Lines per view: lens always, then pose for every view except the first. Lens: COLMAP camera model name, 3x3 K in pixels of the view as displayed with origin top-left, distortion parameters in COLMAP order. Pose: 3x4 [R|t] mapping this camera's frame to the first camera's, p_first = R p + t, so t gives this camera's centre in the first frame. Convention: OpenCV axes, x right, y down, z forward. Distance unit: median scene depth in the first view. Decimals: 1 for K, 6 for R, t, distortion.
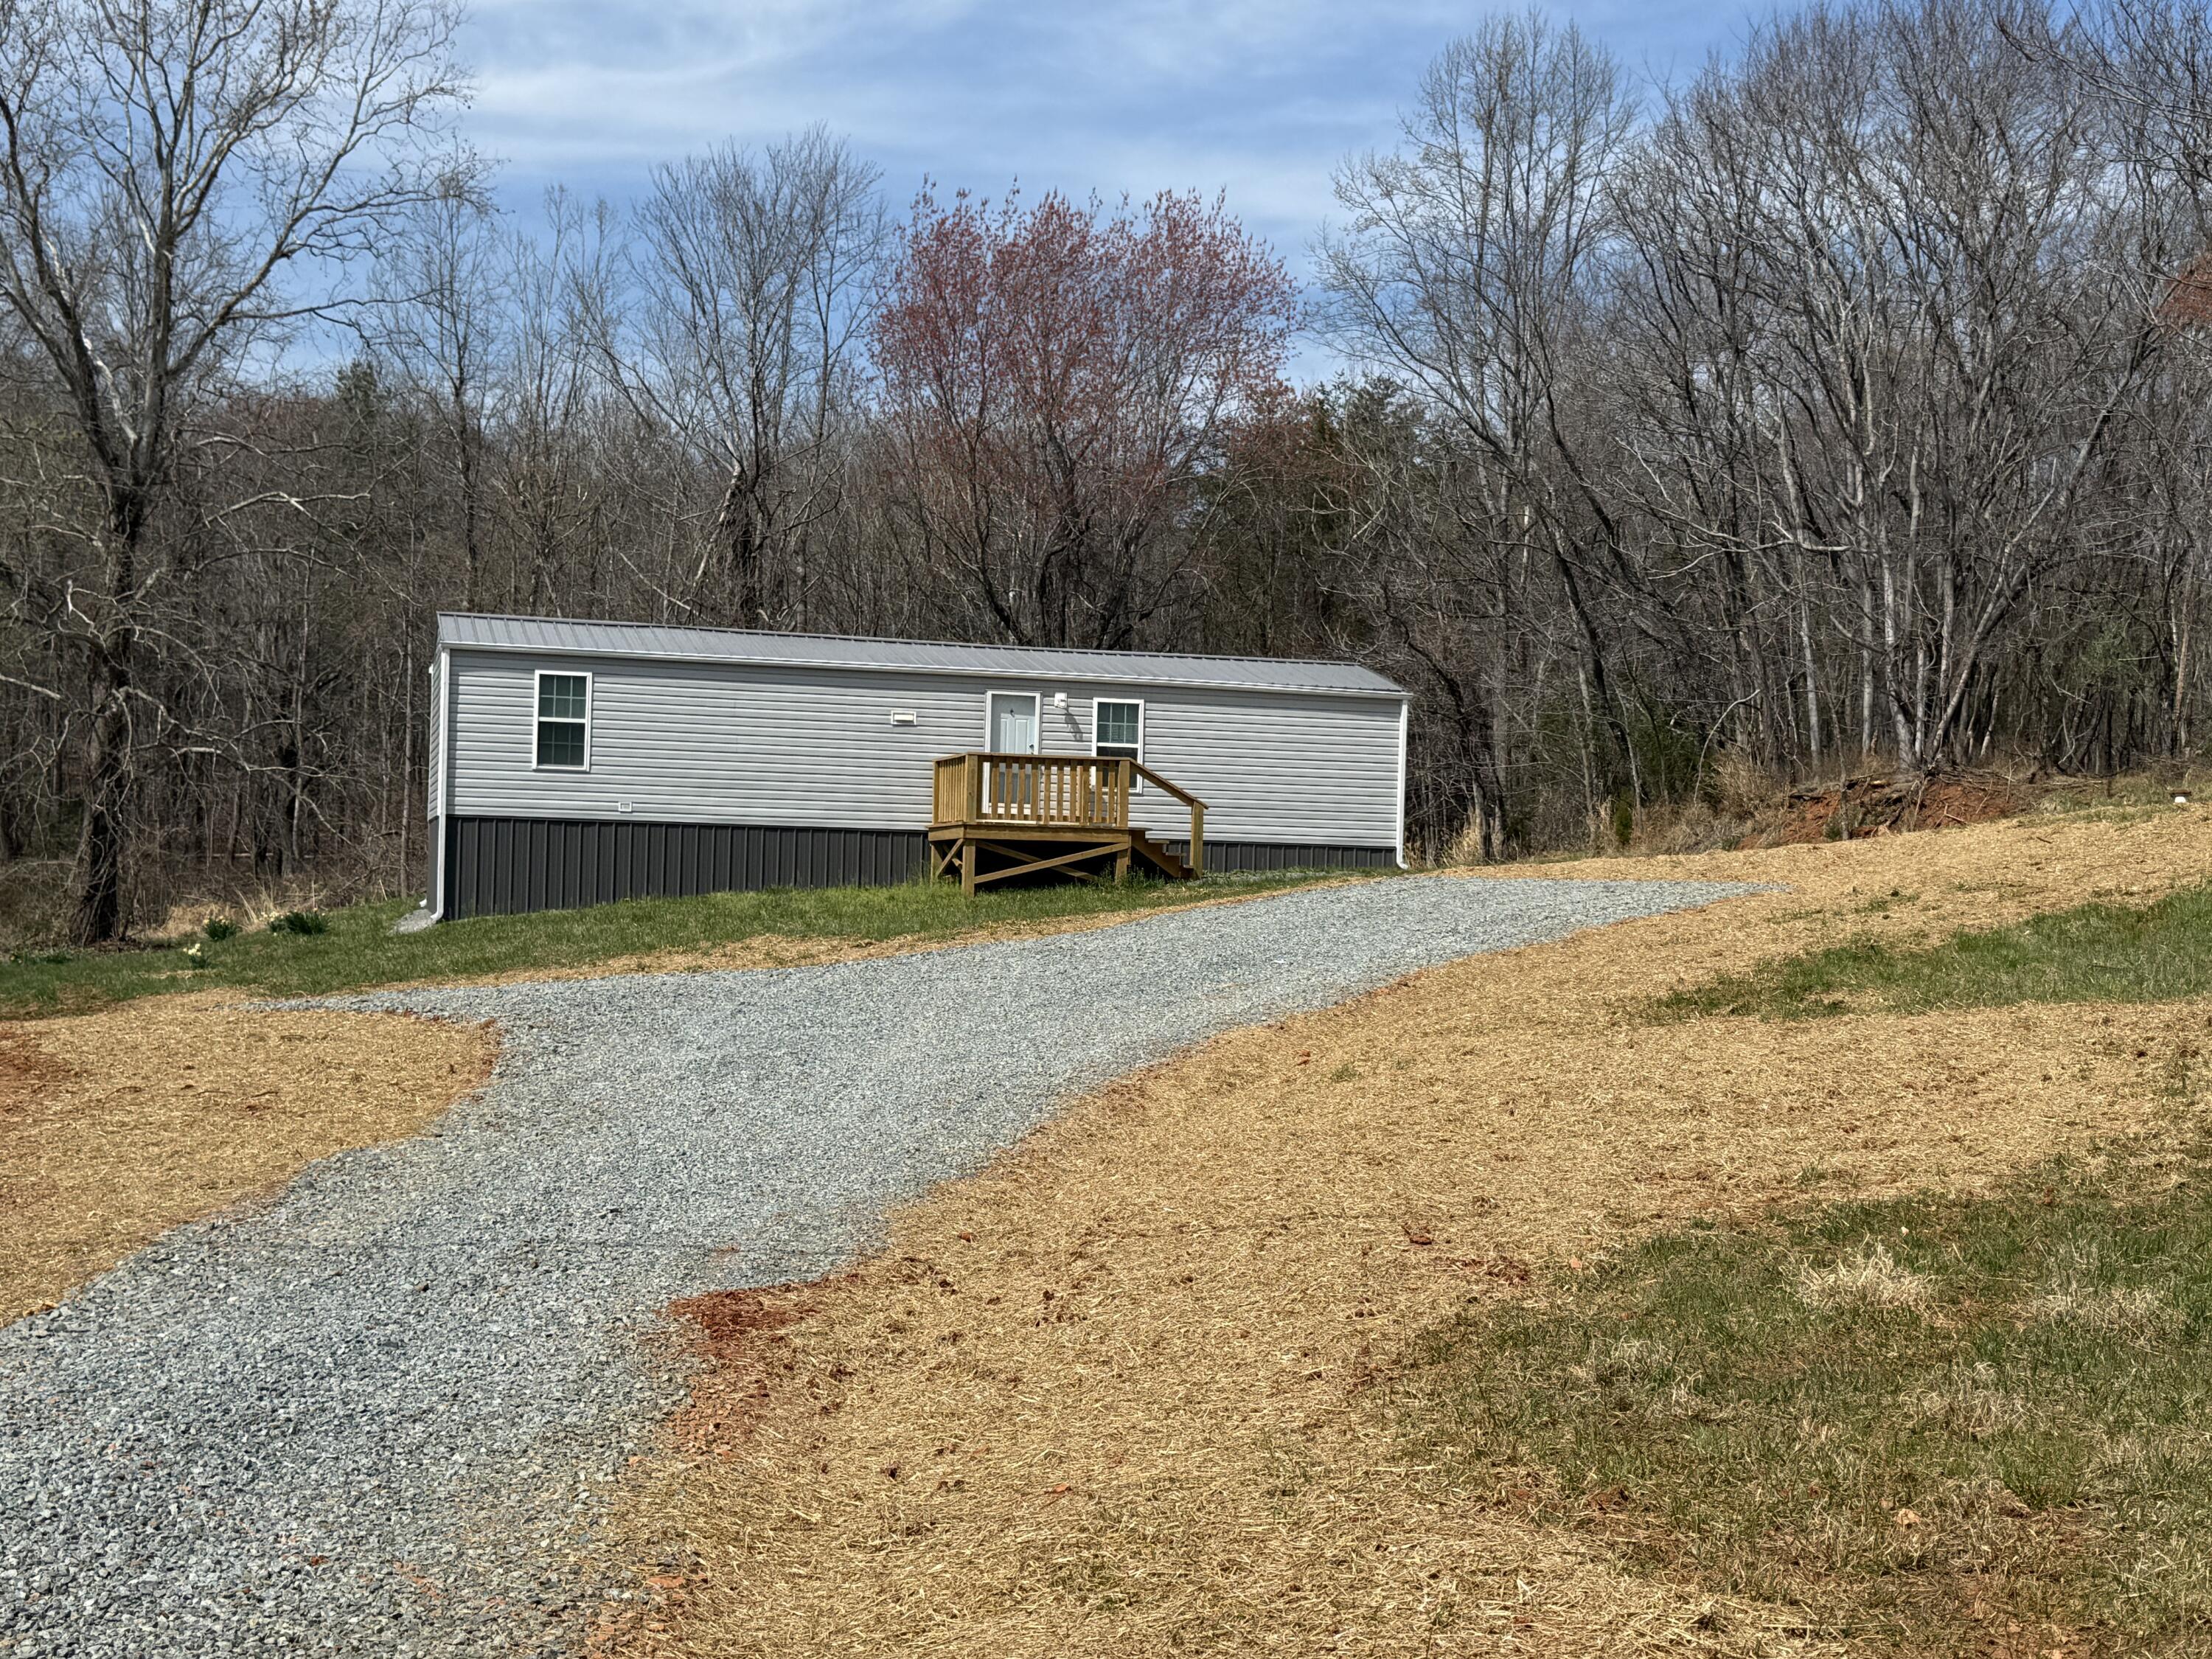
lens RADIAL K [[2796.8, 0, 1106.0], [0, 2796.8, 829.5], [0, 0, 1]] dist [0.202353, 0.005192]
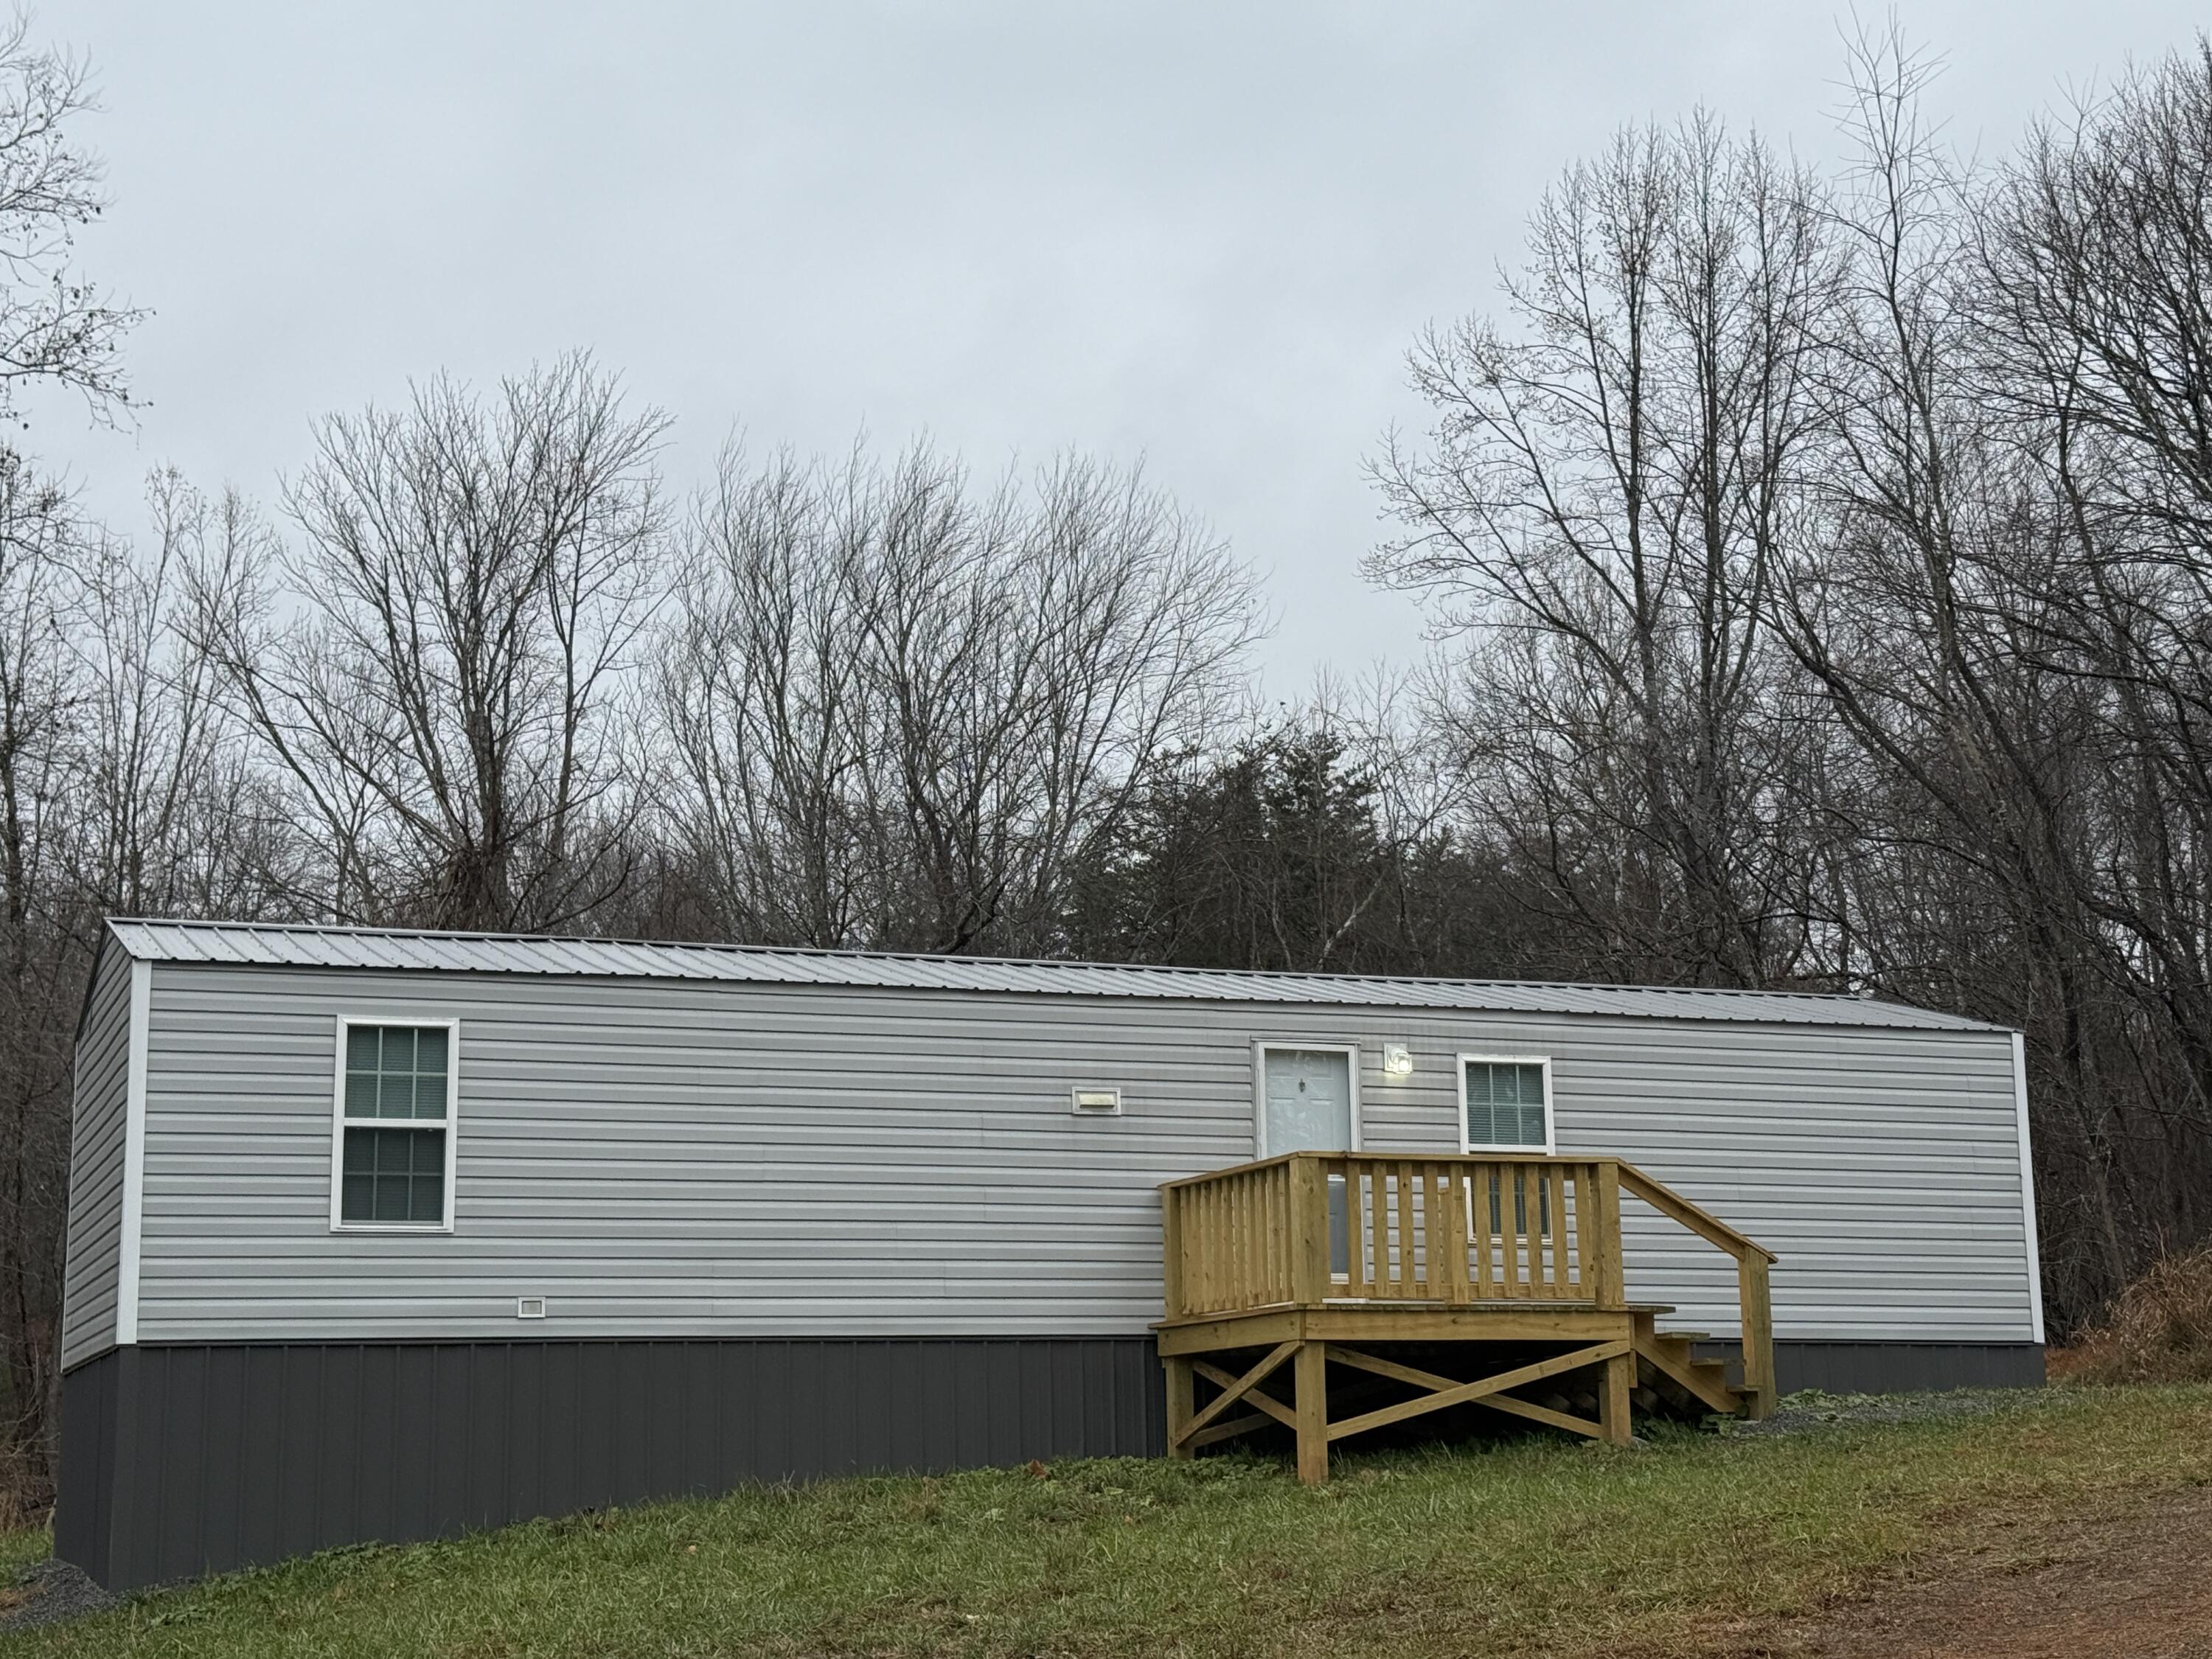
lens RADIAL K [[3285.2, 0, 1106.0], [0, 3285.2, 829.5], [0, 0, 1]] dist [0.145973, -0.023197]
pose [[0.992905, -0.023618, 0.116543, -0.136938], [0.043132, 0.984863, -0.167882, 0.009582], [-0.110814, 0.171718, 0.978894, 0.441200]]
